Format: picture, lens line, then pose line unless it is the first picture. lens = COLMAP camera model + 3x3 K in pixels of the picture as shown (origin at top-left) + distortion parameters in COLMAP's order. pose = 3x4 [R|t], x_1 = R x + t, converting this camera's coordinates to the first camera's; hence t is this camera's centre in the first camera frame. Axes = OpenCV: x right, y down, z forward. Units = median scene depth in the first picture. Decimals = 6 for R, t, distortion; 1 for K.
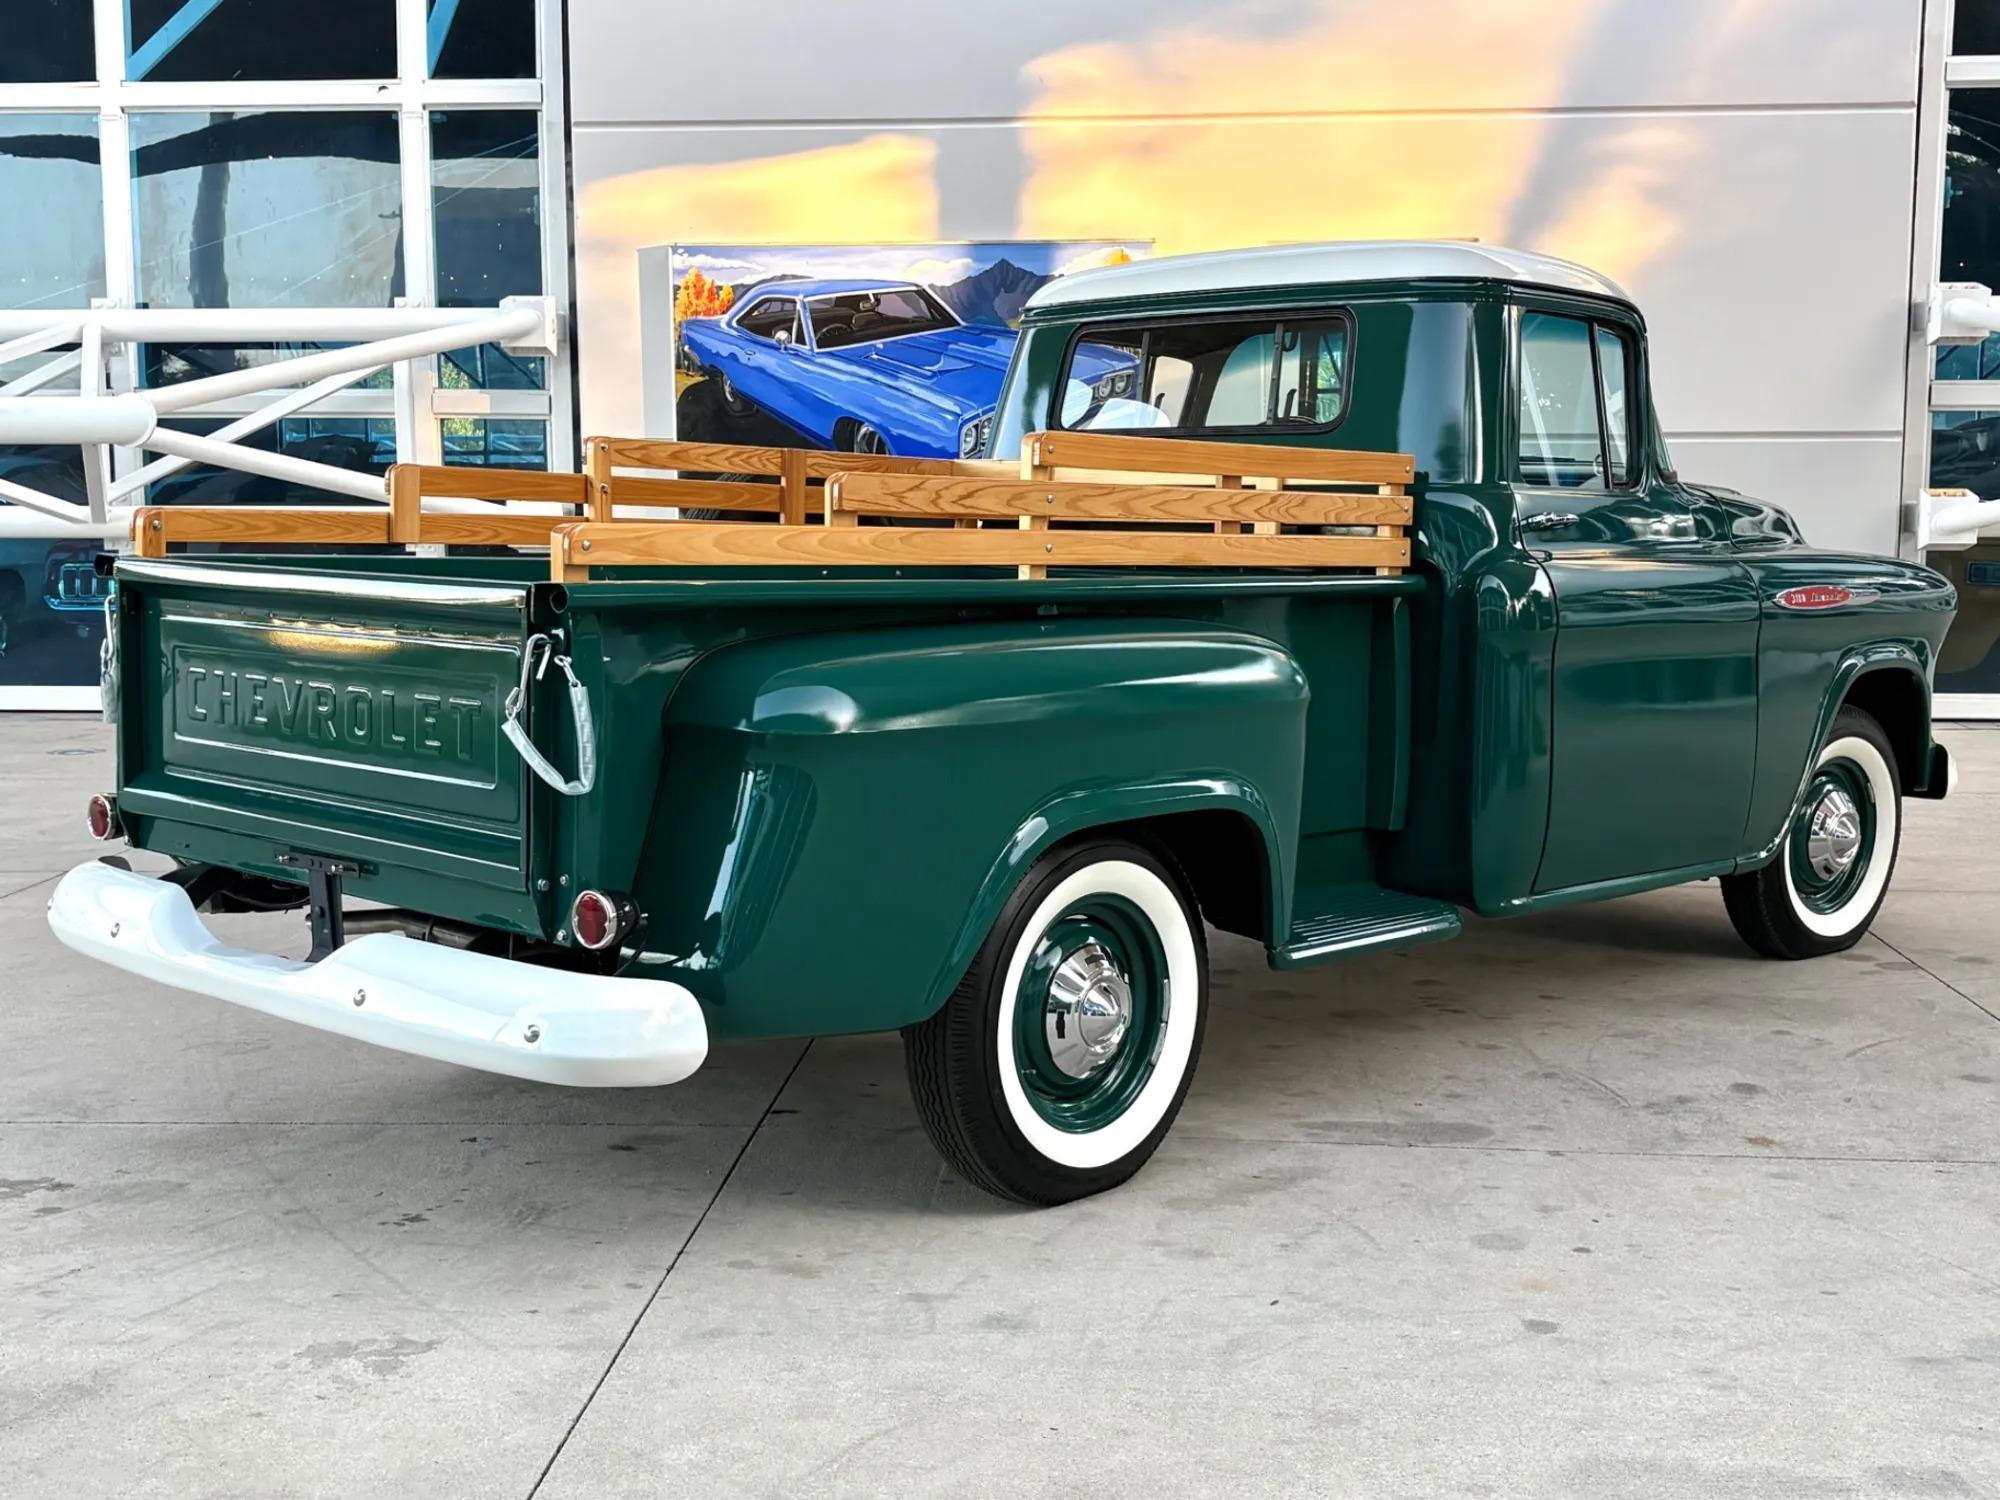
lens RADIAL K [[2397.0, 0, 1001.5], [0, 2397.0, 744.0], [0, 0, 1]] dist [0.210767, -0.721675]
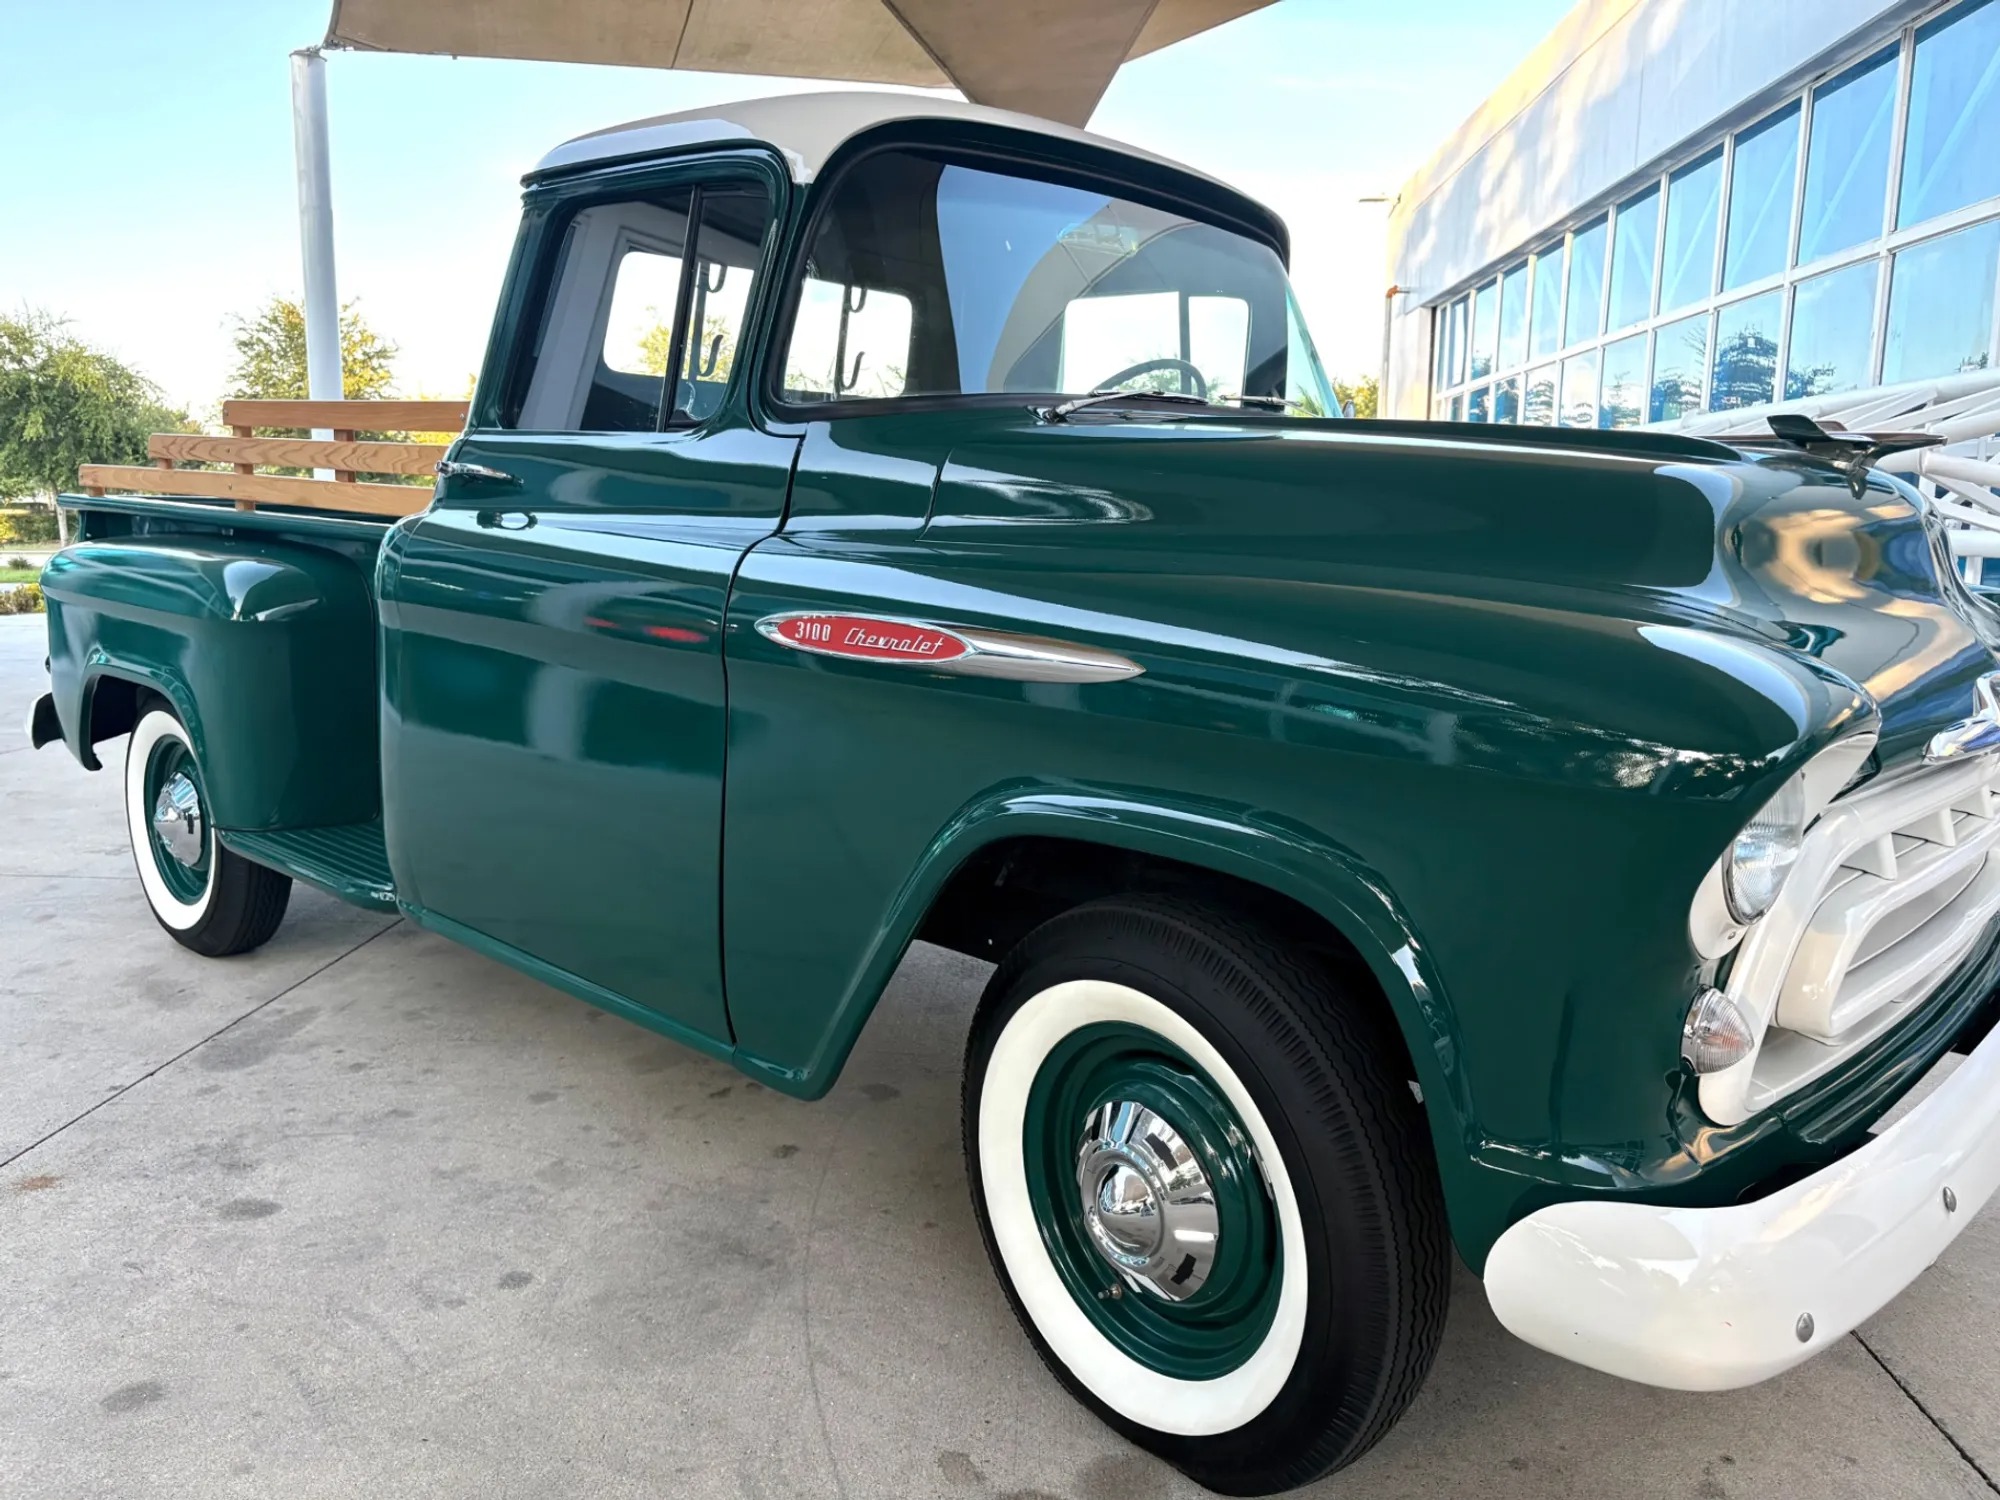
lens RADIAL K [[1530.8, 0, 996.6], [0, 1530.8, 743.8], [0, 0, 1]] dist [0.029095, -0.014632]
pose [[0.006468, 0.149936, -0.988675, 0.752744], [-0.129287, 0.980522, 0.147854, -0.102519], [0.991586, 0.126867, 0.025727, 1.180354]]
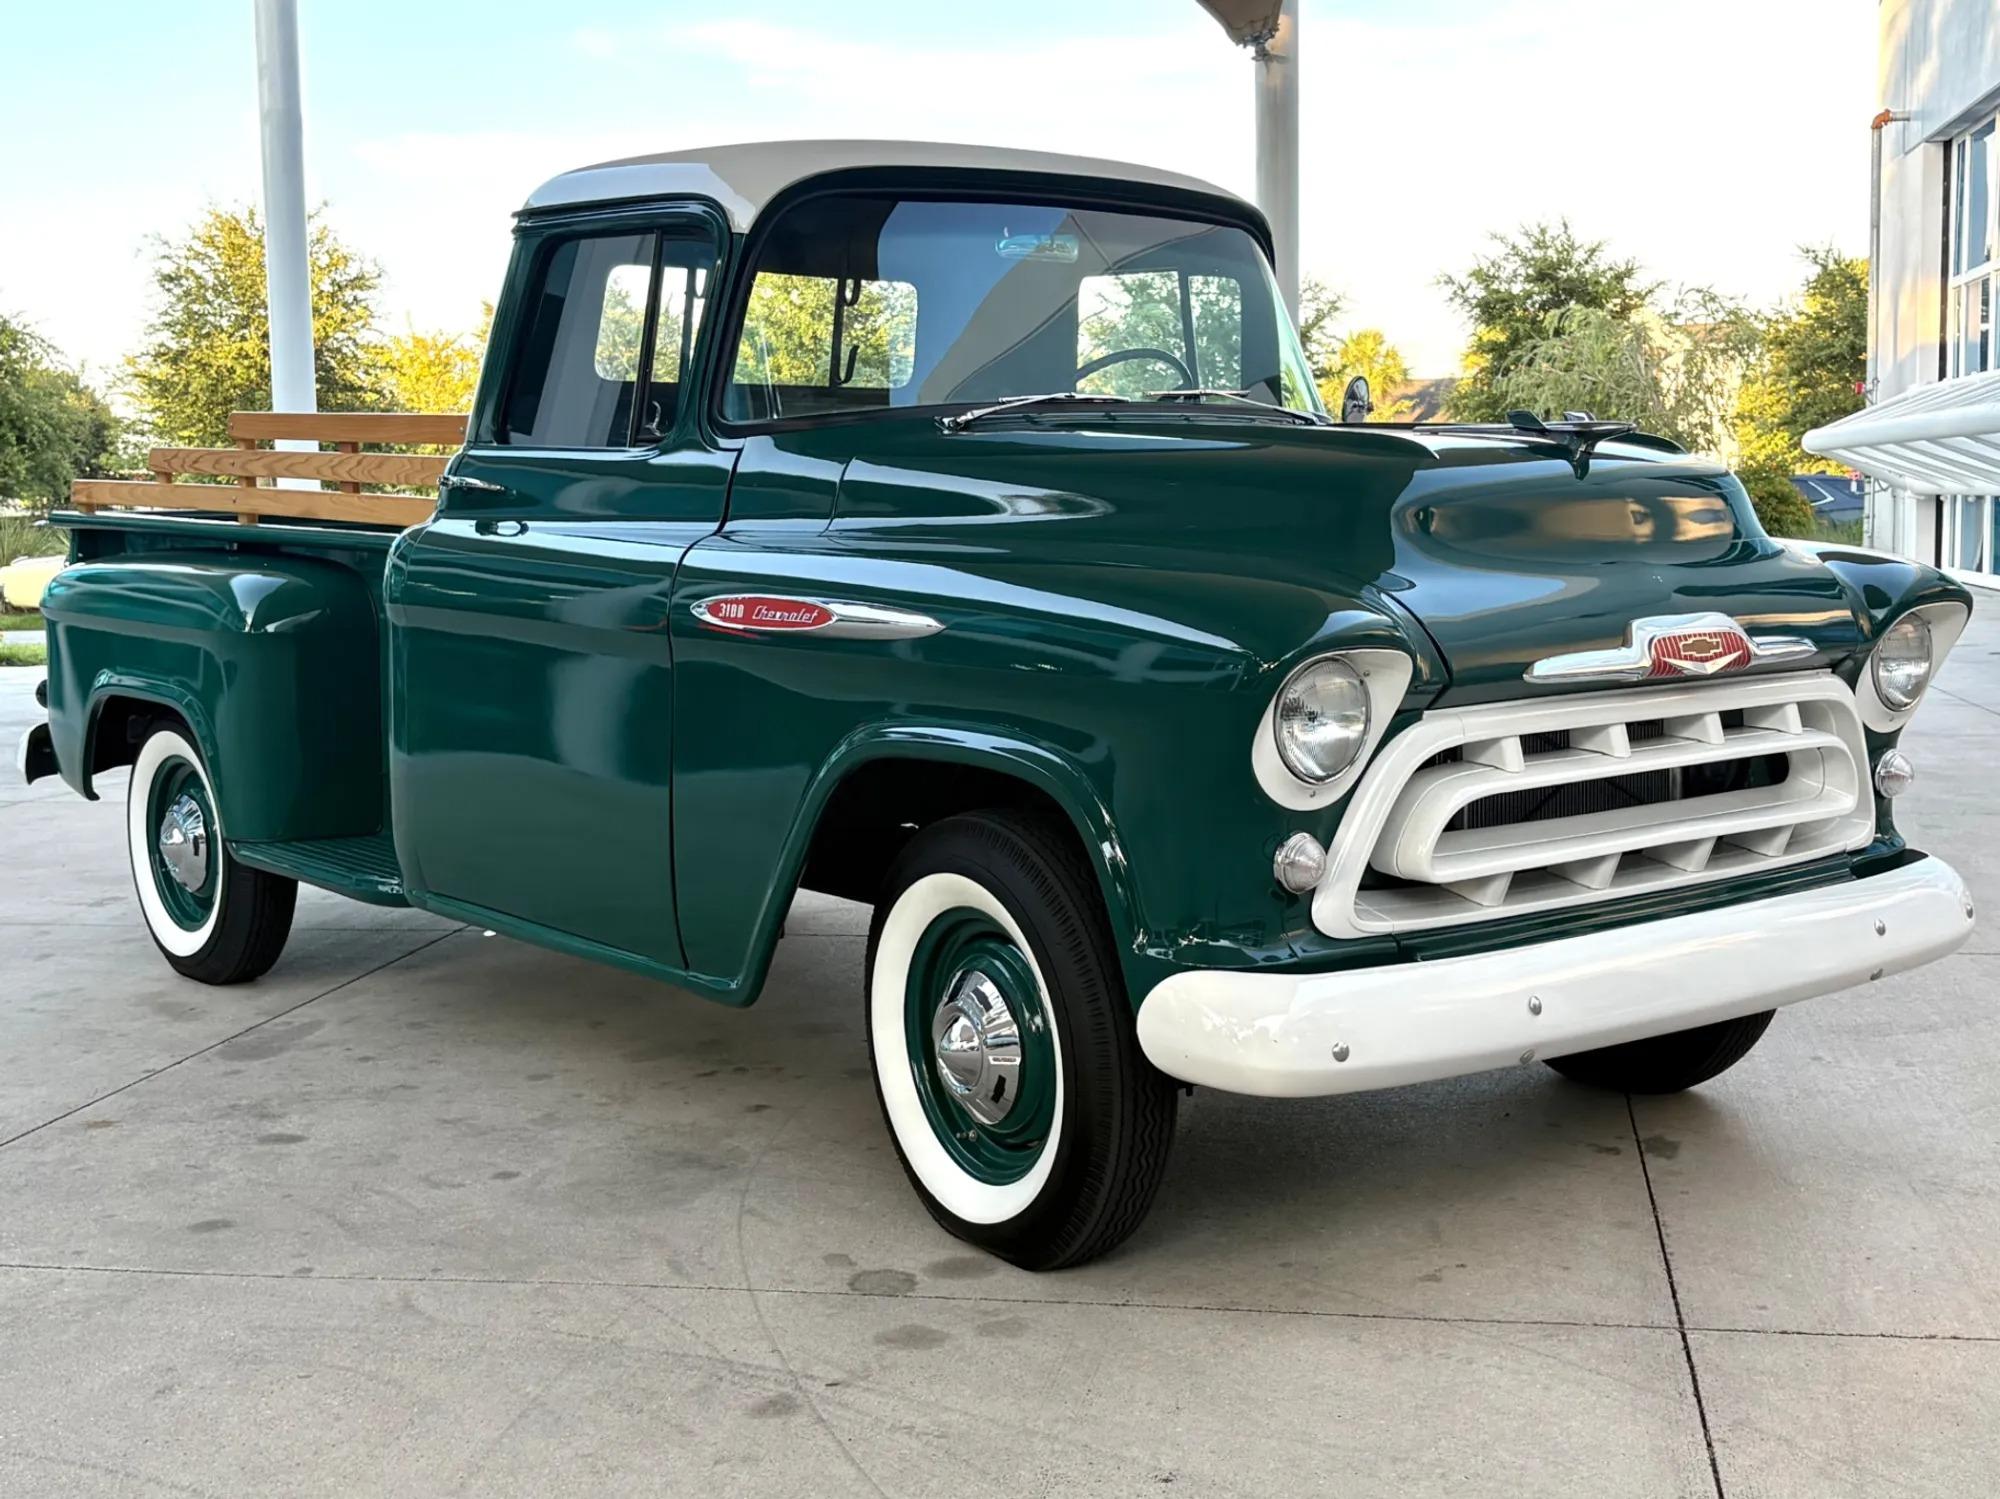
lens RADIAL K [[2493.5, 0, 1006.5], [0, 2493.5, 748.8], [0, 0, 1]] dist [0.178600, -0.644599]
pose [[-0.117375, 0.105792, -0.987437, 1.129983], [-0.095789, 0.988467, 0.117289, -0.124308], [0.988457, 0.108352, -0.105887, 1.311715]]
